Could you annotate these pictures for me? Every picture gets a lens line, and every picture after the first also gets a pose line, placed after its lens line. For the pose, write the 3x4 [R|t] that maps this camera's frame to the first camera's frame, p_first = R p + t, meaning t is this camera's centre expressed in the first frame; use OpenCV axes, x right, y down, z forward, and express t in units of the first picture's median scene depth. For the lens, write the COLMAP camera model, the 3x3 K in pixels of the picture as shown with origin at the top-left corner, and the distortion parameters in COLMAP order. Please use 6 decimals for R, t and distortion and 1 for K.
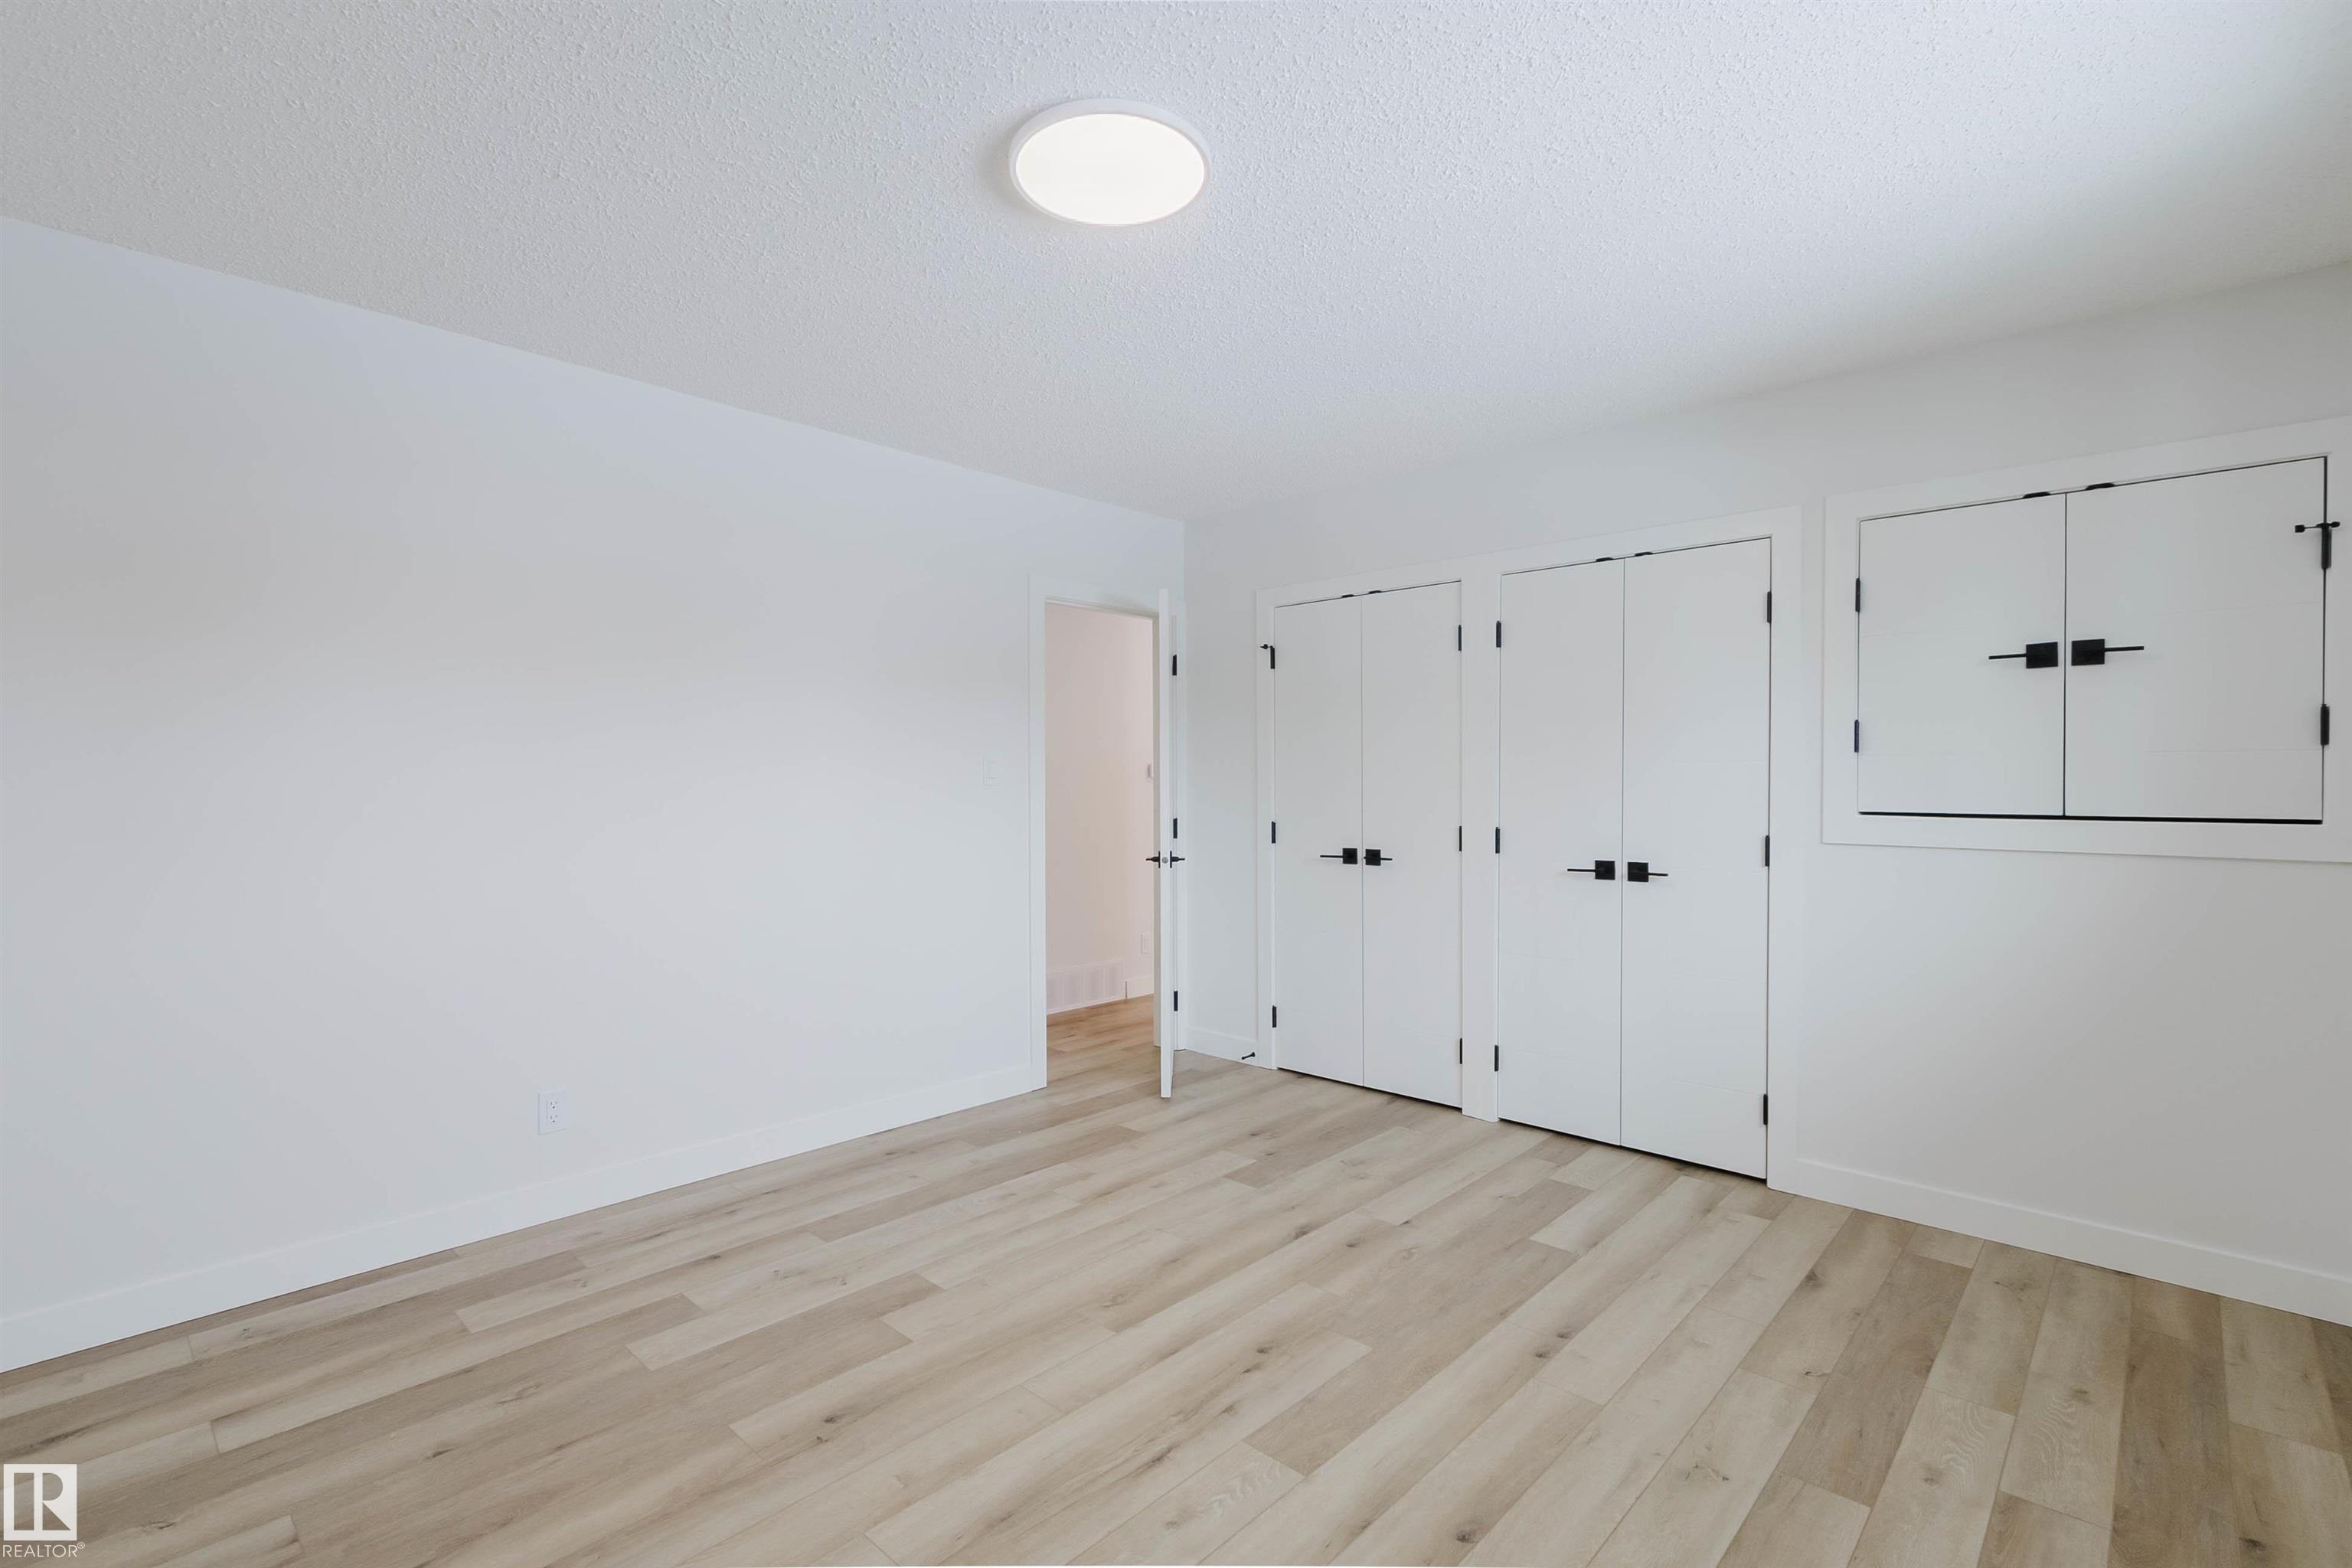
lens RADIAL K [[1109.0, 0, 1167.9], [0, 1109.0, 784.1], [0, 0, 1]] dist [0.004882, -0.000402]
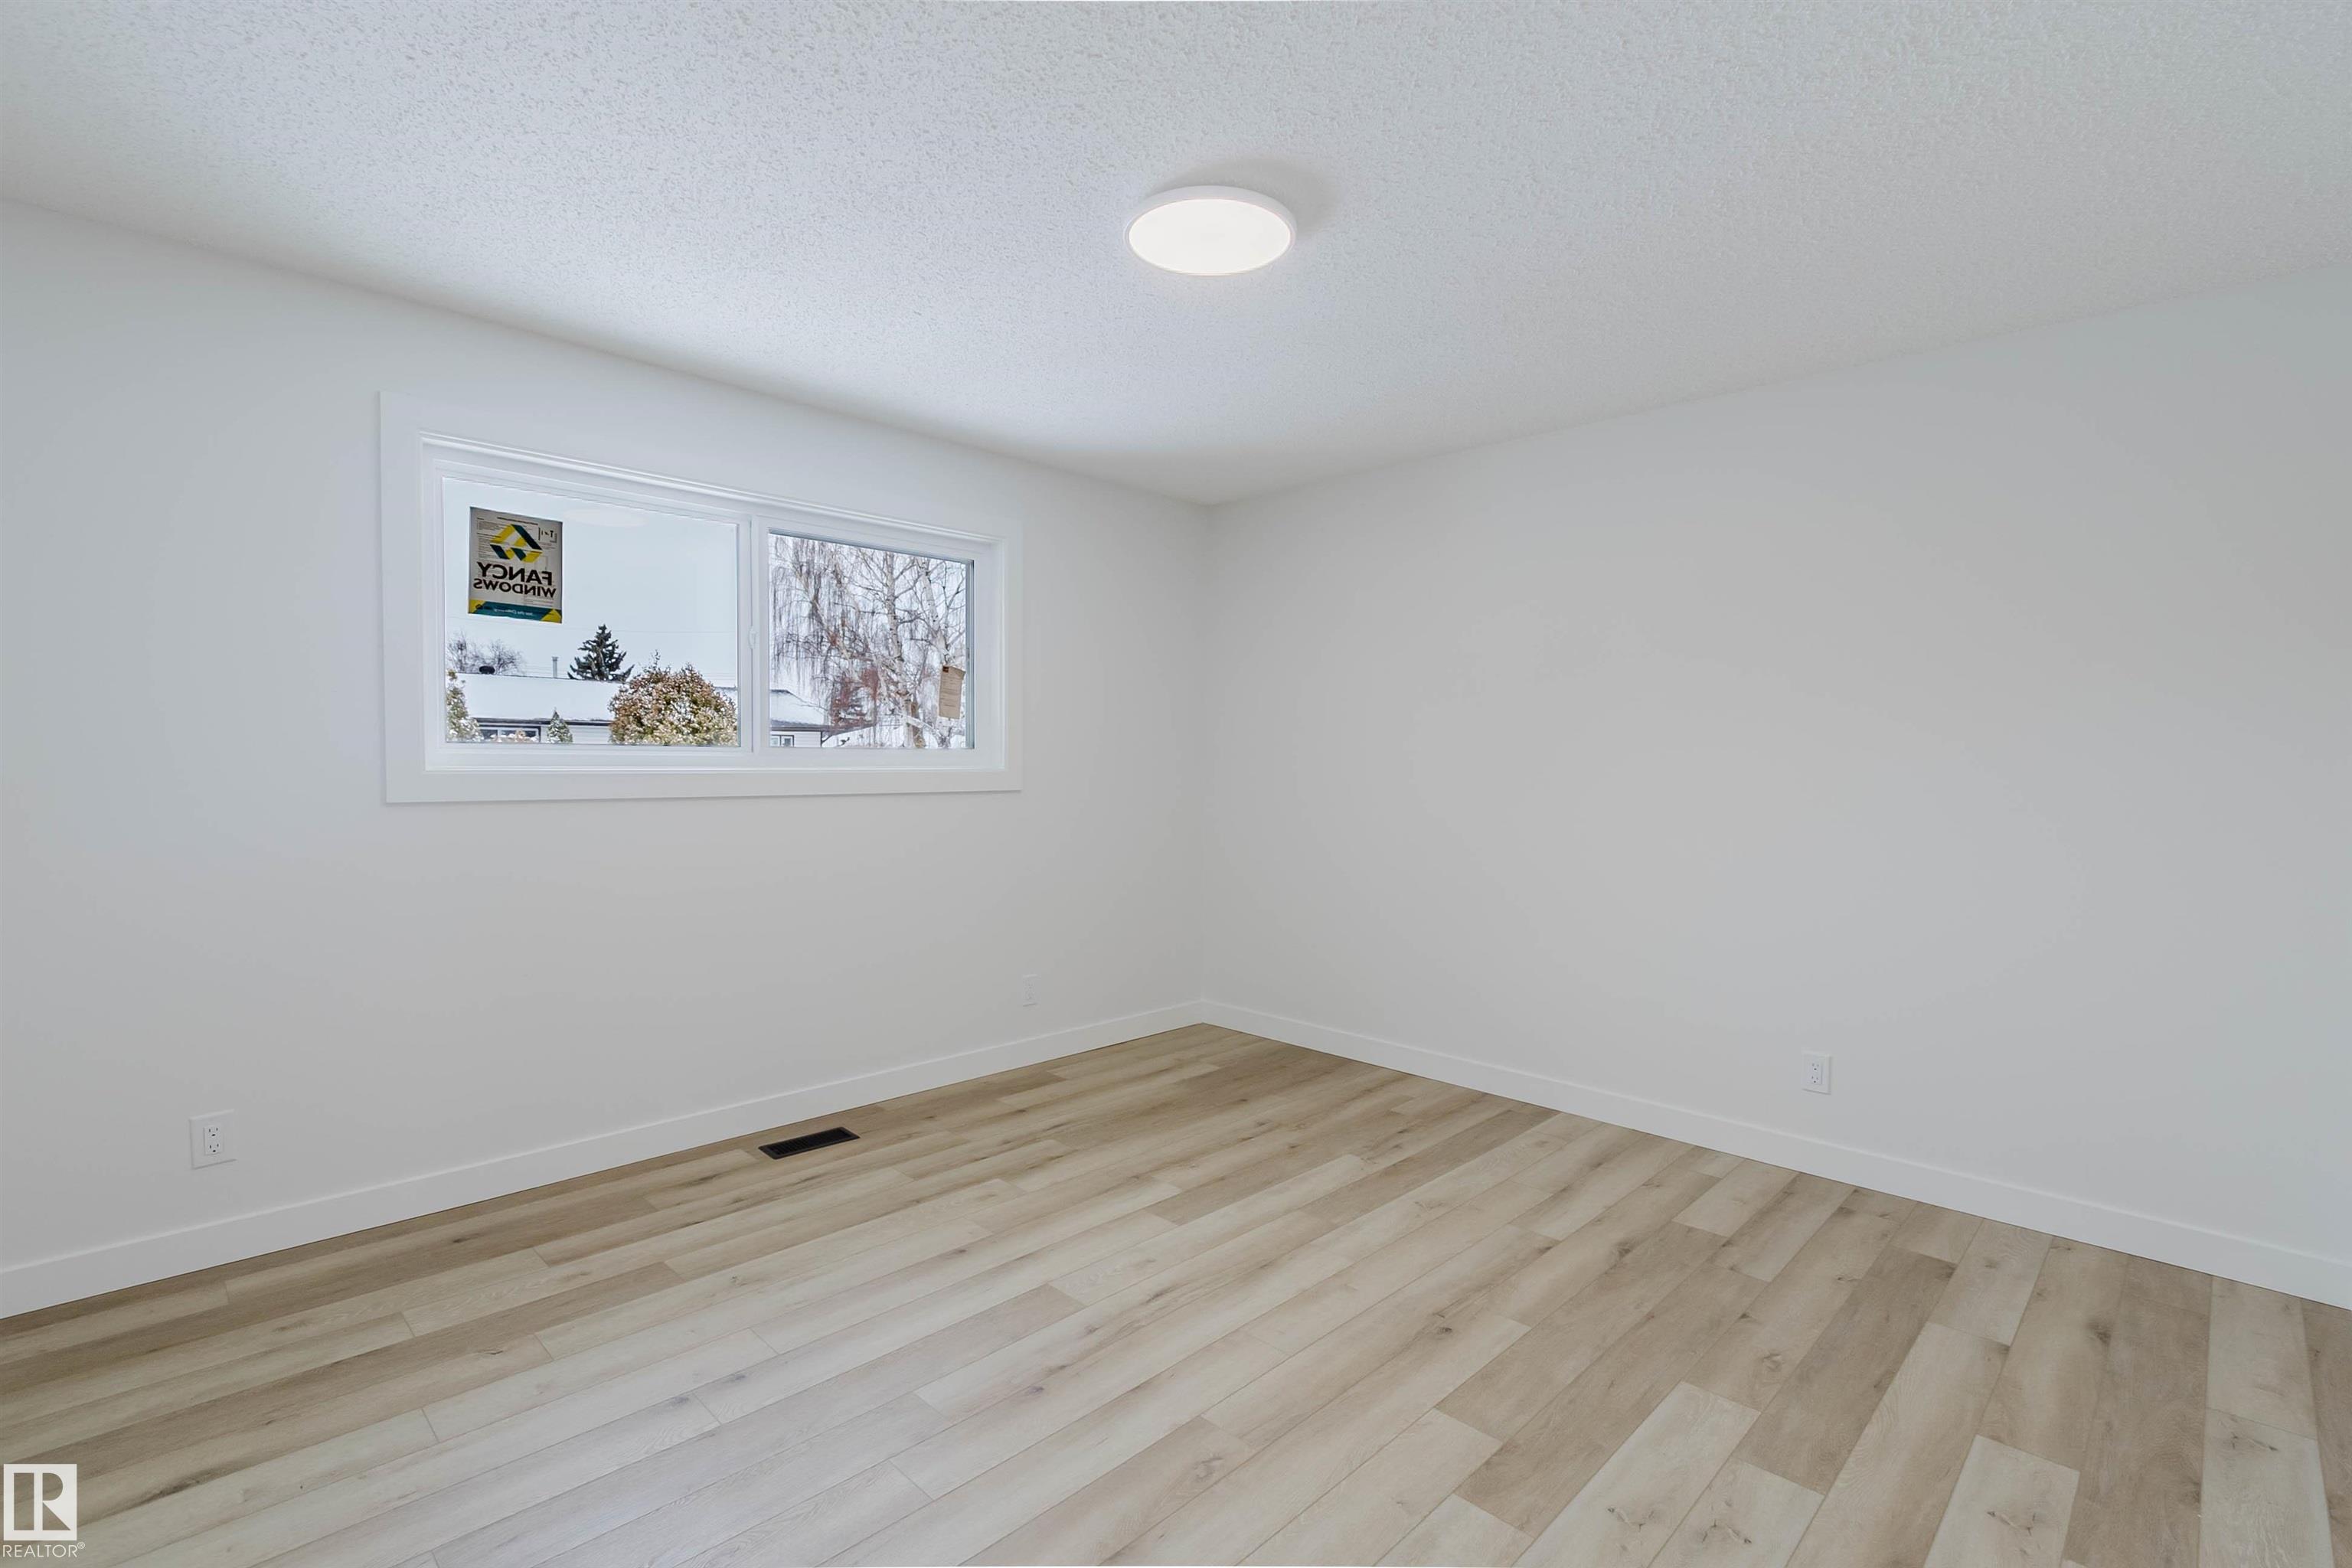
lens RADIAL K [[1064.2, 0, 1164.7], [0, 1064.2, 789.6], [0, 0, 1]] dist [0.000986, -0.000317]
pose [[-0.999502, -0.012735, 0.028861, -0.037515], [-0.011528, 0.999067, 0.041623, -0.015737], [-0.029365, 0.041269, -0.998716, 1.861138]]
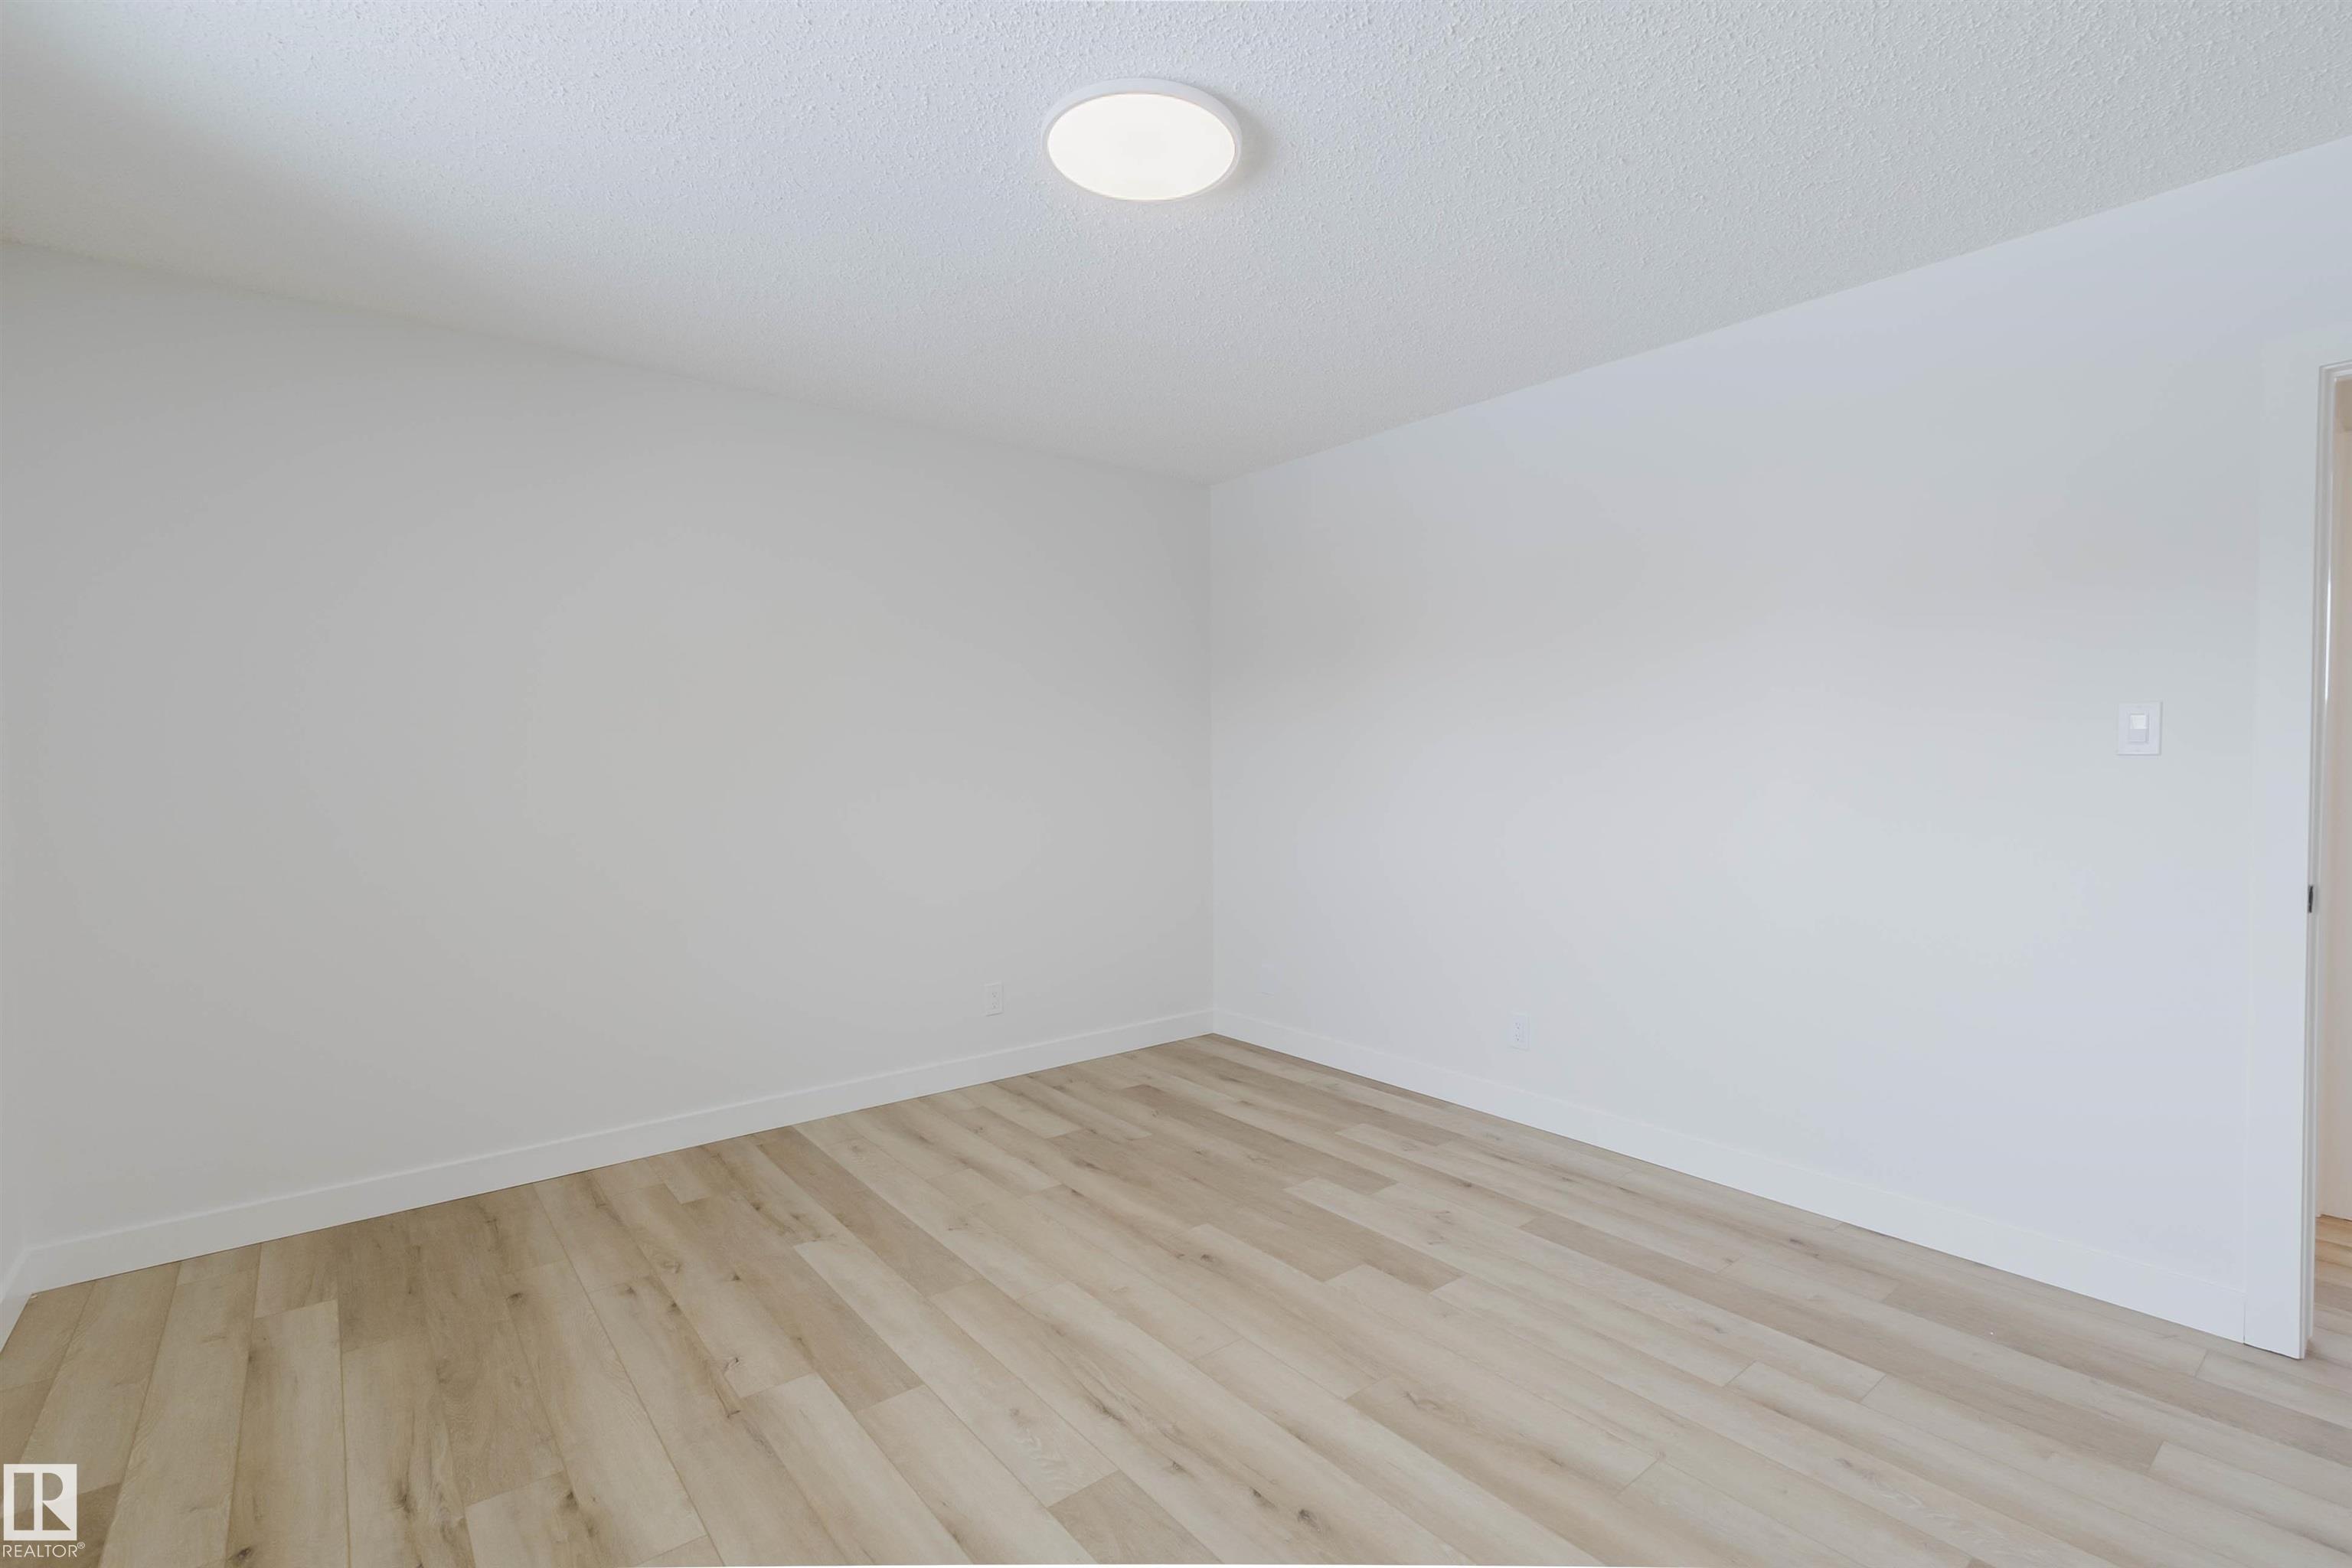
lens RADIAL K [[1072.9, 0, 1163.0], [0, 1072.9, 780.0], [0, 0, 1]] dist [0.008889, -0.001072]
pose [[-0.151155, 0.026228, -0.988162, 0.814679], [-0.001976, 0.999638, 0.026835, -0.005693], [0.988508, 0.006009, -0.151048, 1.023865]]
